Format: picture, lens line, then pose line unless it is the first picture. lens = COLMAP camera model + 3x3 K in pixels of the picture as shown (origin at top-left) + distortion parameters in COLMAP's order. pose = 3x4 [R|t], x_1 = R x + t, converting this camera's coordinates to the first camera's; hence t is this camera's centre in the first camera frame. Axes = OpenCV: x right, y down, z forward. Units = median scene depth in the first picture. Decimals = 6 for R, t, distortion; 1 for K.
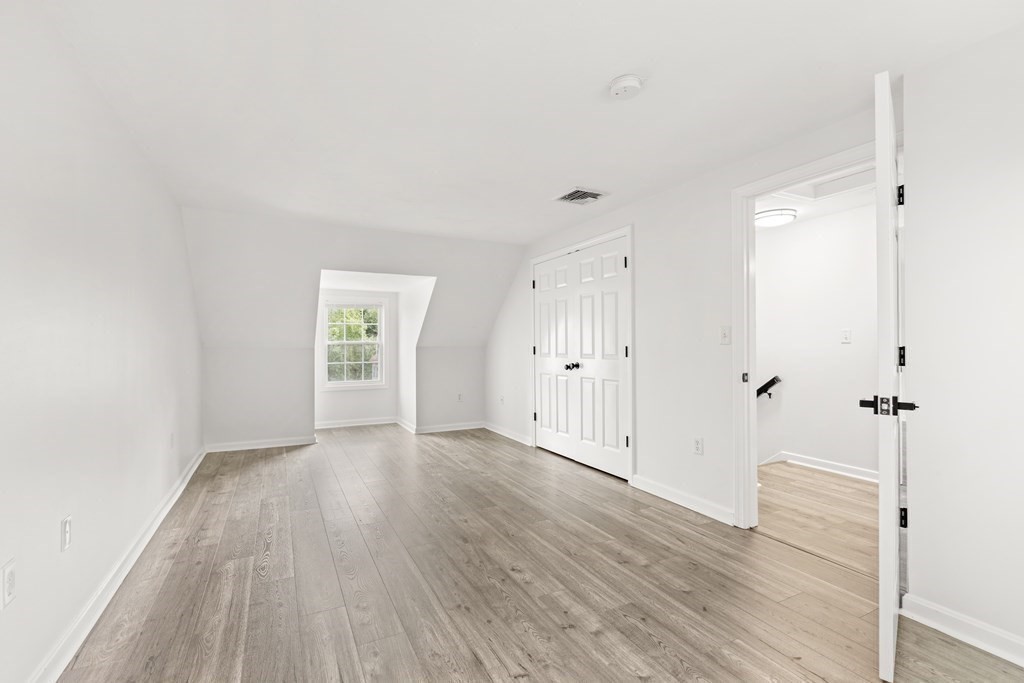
lens RADIAL K [[458.1, 0, 509.4], [0, 458.1, 346.9], [0, 0, 1]] dist [0.000016, 0.000045]
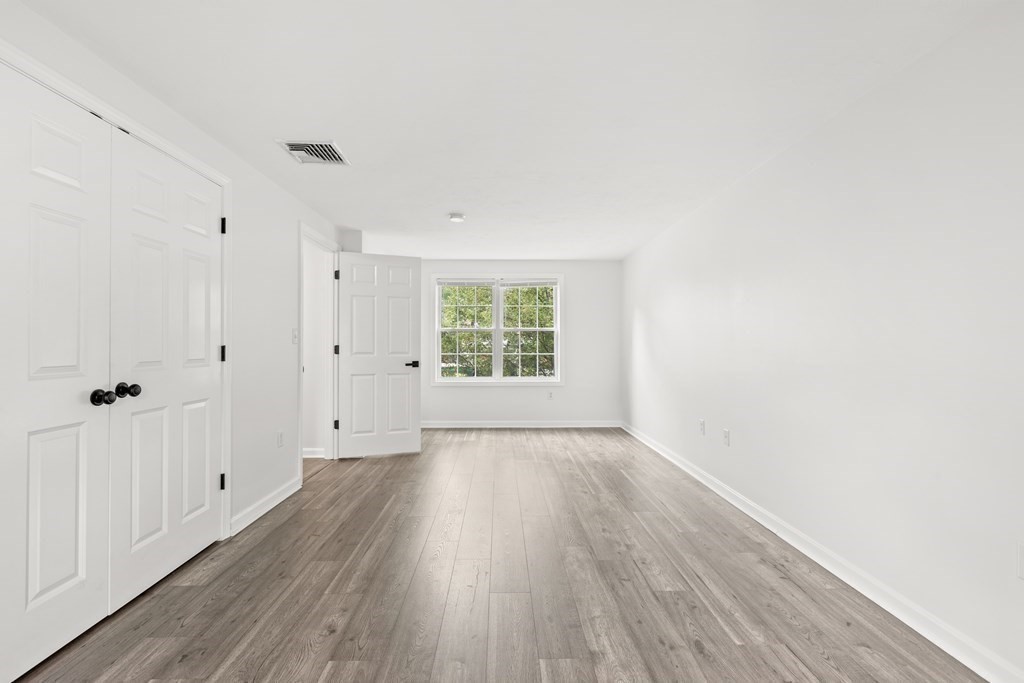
lens RADIAL K [[458.1, 0, 509.4], [0, 458.1, 346.9], [0, 0, 1]] dist [0.000016, 0.000045]
pose [[-0.901956, 0.001978, 0.431824, -0.536384], [0.005718, 0.999957, 0.007364, -0.002936], [-0.431790, 0.009111, -0.901928, 1.752535]]
